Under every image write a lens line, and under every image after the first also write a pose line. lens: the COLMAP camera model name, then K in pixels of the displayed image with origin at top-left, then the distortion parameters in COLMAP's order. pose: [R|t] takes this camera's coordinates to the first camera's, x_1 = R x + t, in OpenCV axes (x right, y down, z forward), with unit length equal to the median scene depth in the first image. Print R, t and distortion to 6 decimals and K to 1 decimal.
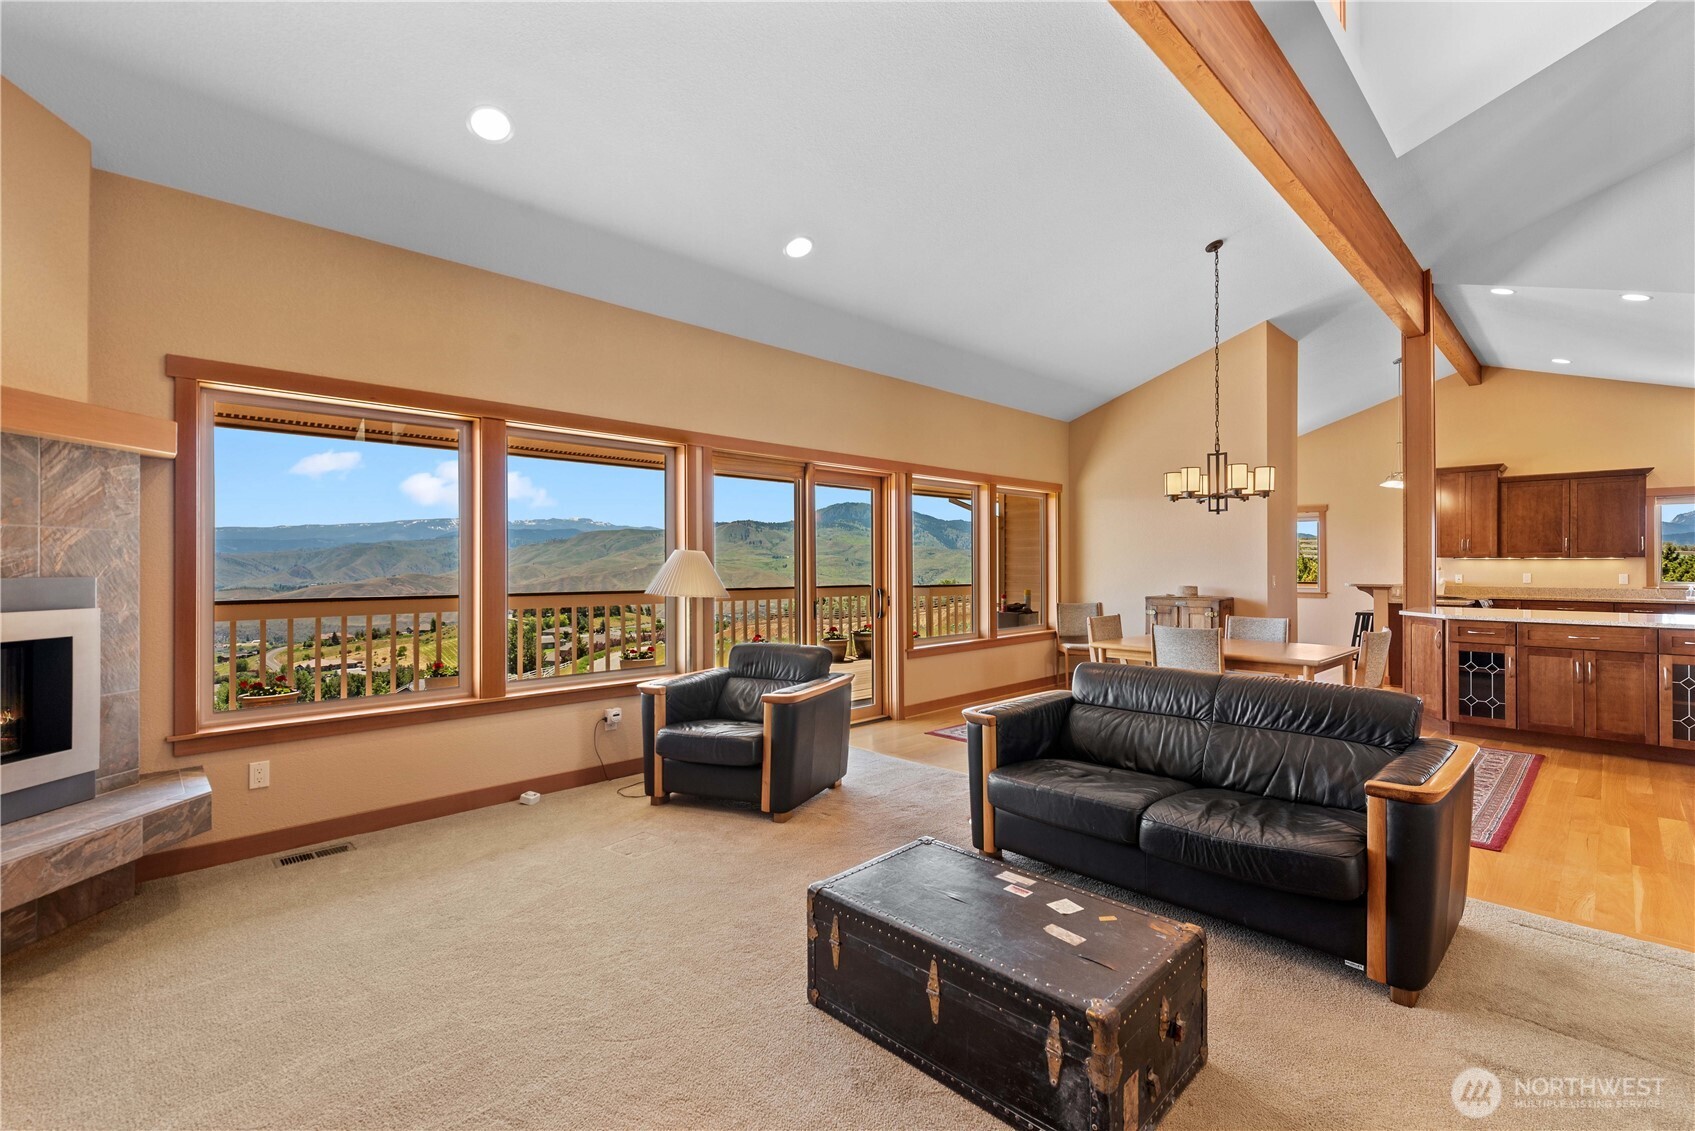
lens RADIAL K [[738.8, 0, 863.8], [0, 738.8, 560.3], [0, 0, 1]] dist [0.000401, -0.001086]
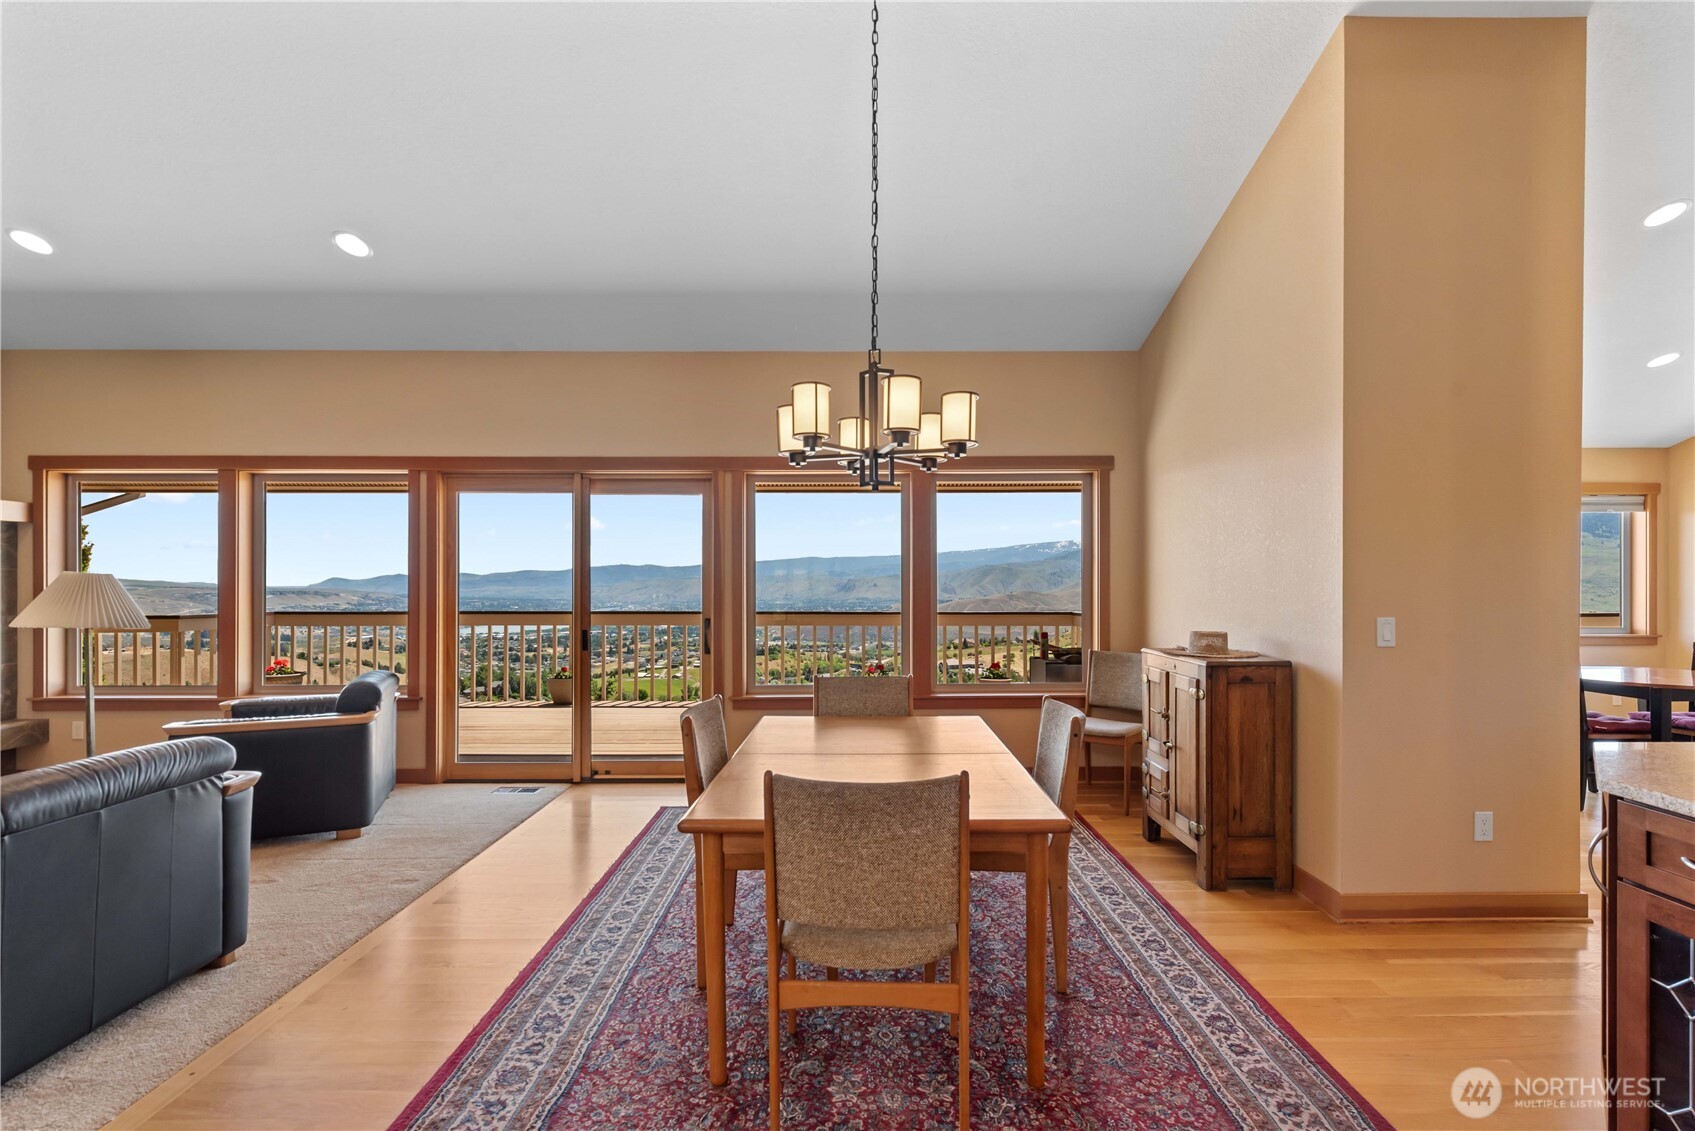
lens RADIAL K [[738.8, 0, 861.0], [0, 738.8, 587.0], [0, 0, 1]] dist [0.000401, -0.001086]
pose [[0.717129, 0.003782, -0.696930, 1.523802], [0.003941, 0.999947, 0.009481, -0.006832], [0.696929, -0.009546, 0.717076, 1.185945]]
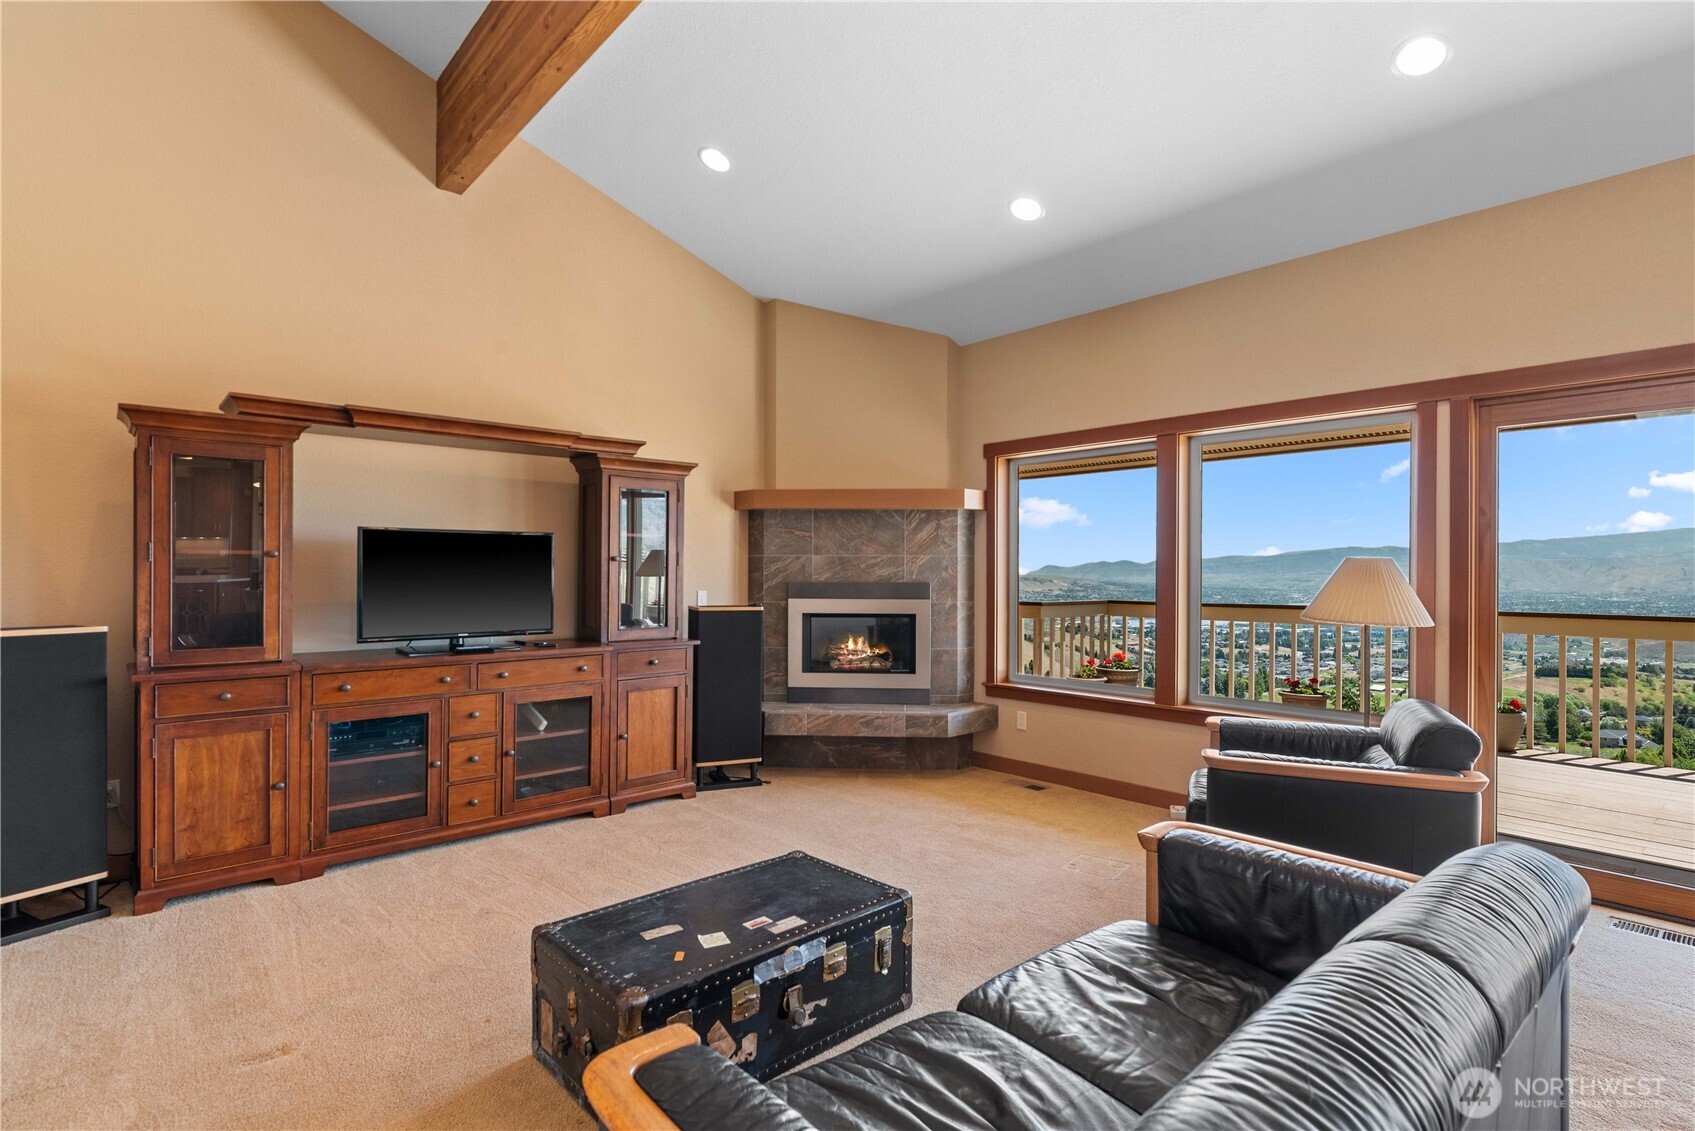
lens RADIAL K [[795.0, 0, 838.4], [0, 795.0, 576.1], [0, 0, 1]] dist [-0.001168, 0.000354]
pose [[-0.033881, 0.007310, -0.999399, 0.884430], [0.005980, 0.999957, 0.007111, -0.007471], [0.999408, -0.005736, -0.033923, 0.817962]]
